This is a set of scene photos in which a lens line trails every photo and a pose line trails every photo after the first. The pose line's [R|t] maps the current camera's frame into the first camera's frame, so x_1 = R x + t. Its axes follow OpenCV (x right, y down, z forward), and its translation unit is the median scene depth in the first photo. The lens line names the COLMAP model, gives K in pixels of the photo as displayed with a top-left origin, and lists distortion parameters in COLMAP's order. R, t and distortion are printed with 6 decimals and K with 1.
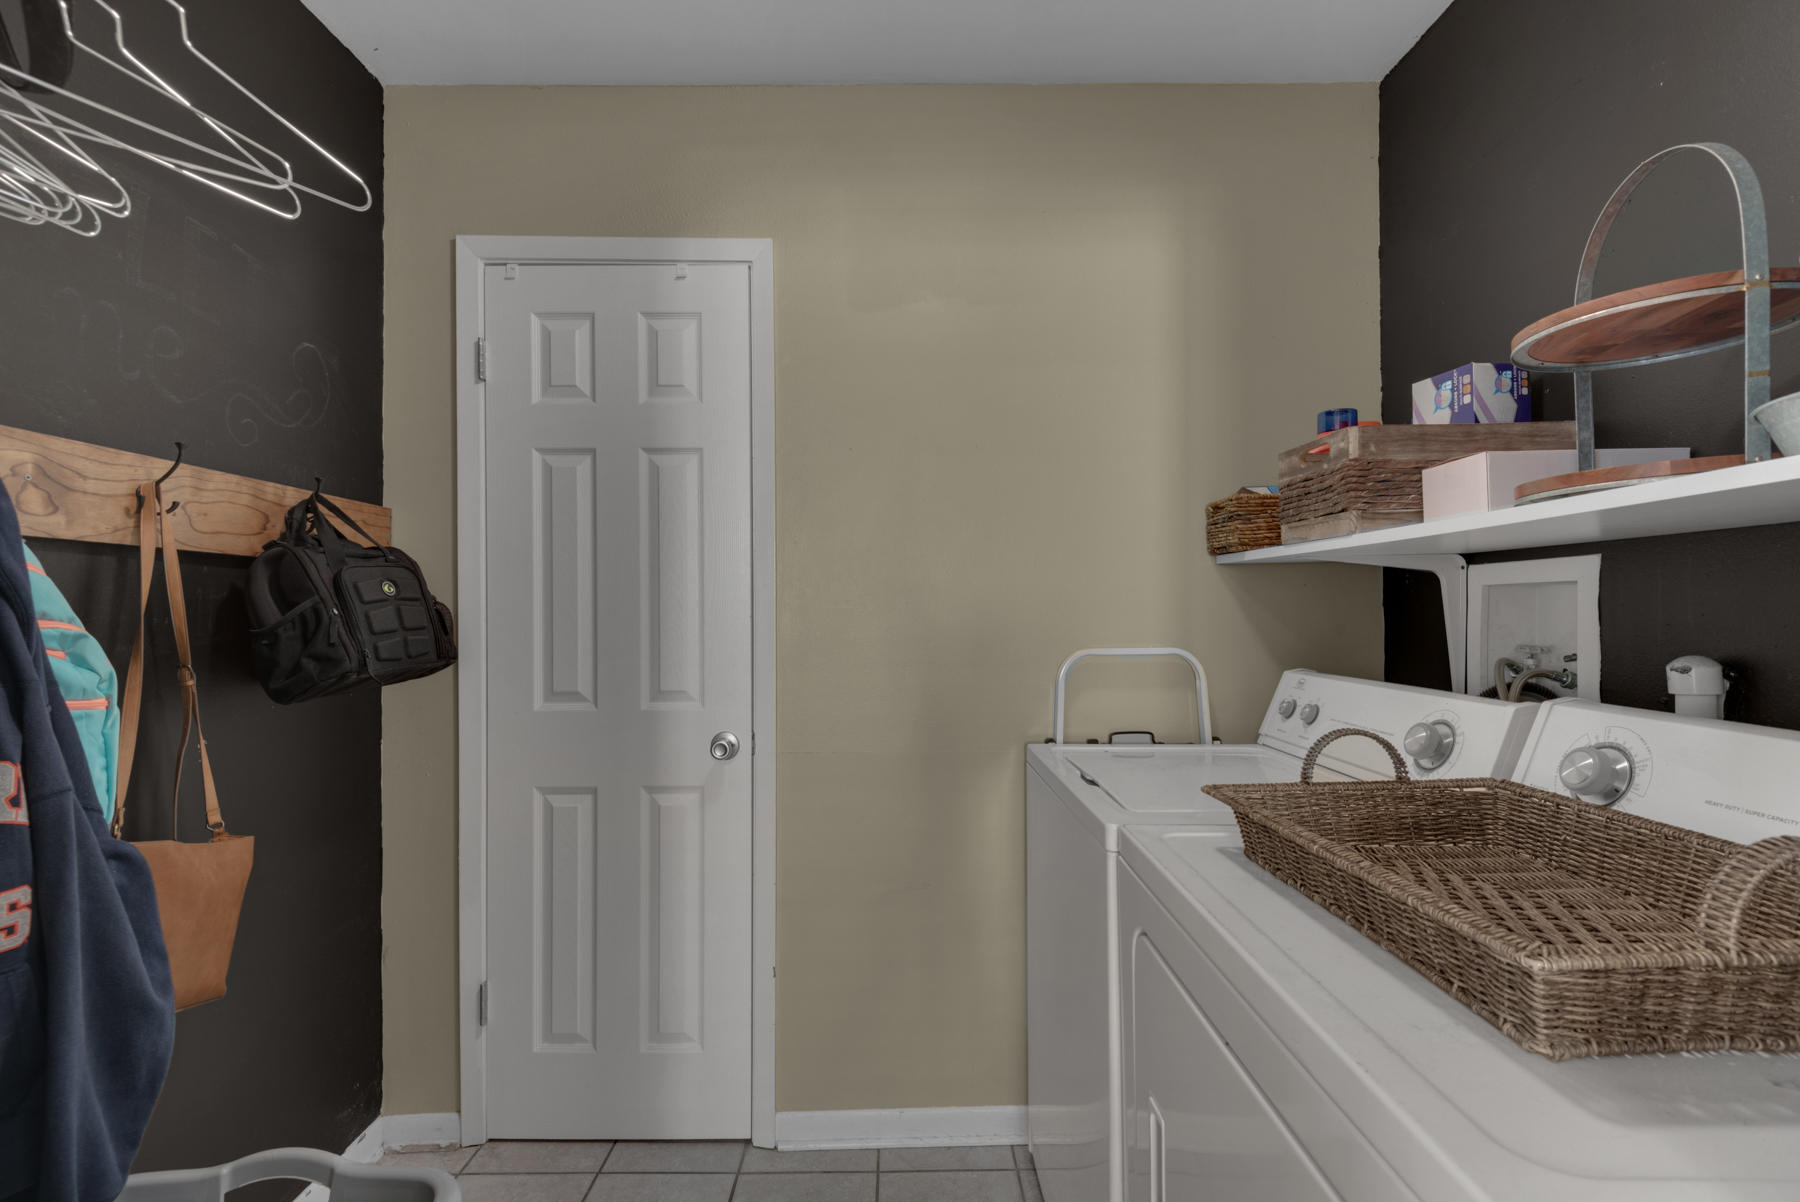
lens RADIAL K [[830.9, 0, 912.9], [0, 830.9, 612.3], [0, 0, 1]] dist [0.023618, -0.000466]
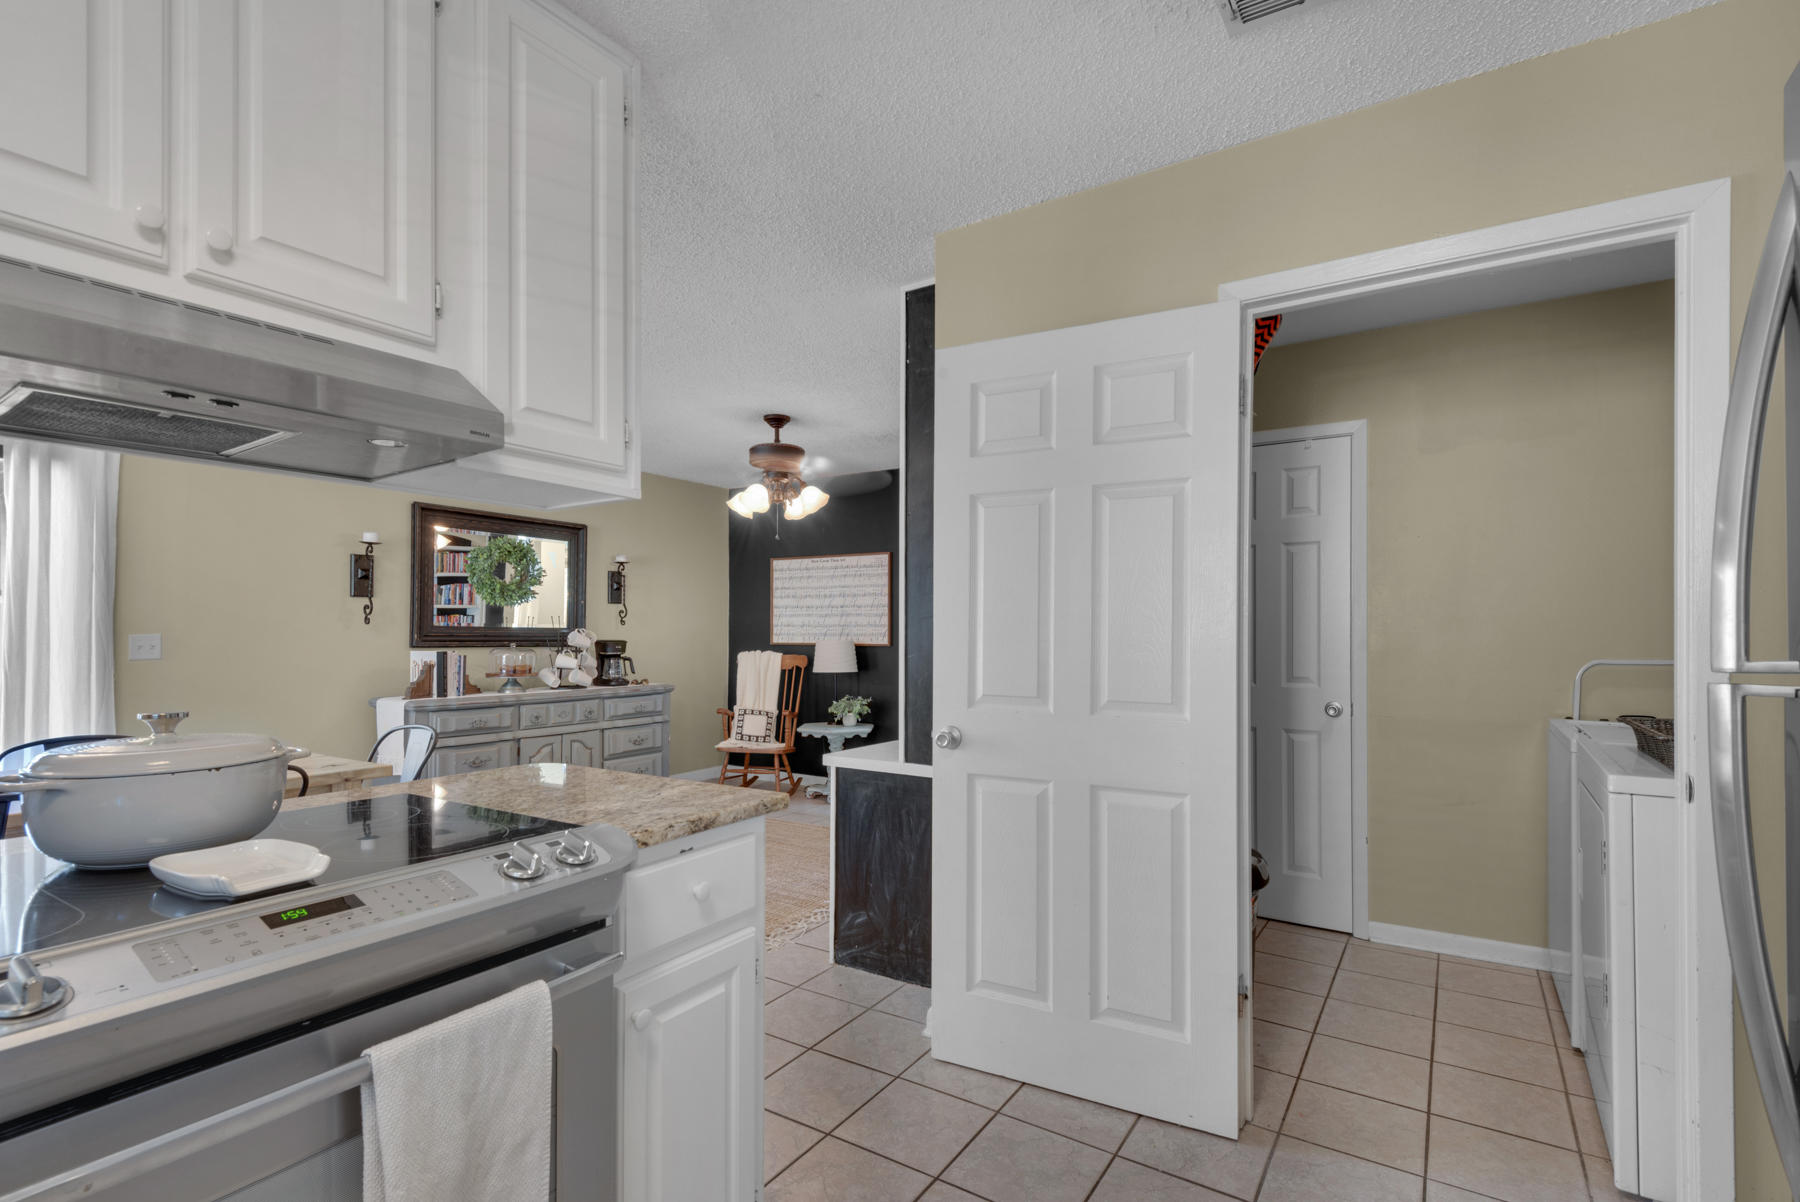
lens RADIAL K [[856.1, 0, 906.5], [0, 856.1, 617.8], [0, 0, 1]] dist [0.001515, -0.000094]
pose [[0.836466, -0.000543, -0.548019, 0.009121], [-0.001784, 0.999992, -0.003713, -0.023440], [0.548016, 0.004084, 0.836458, -1.012112]]
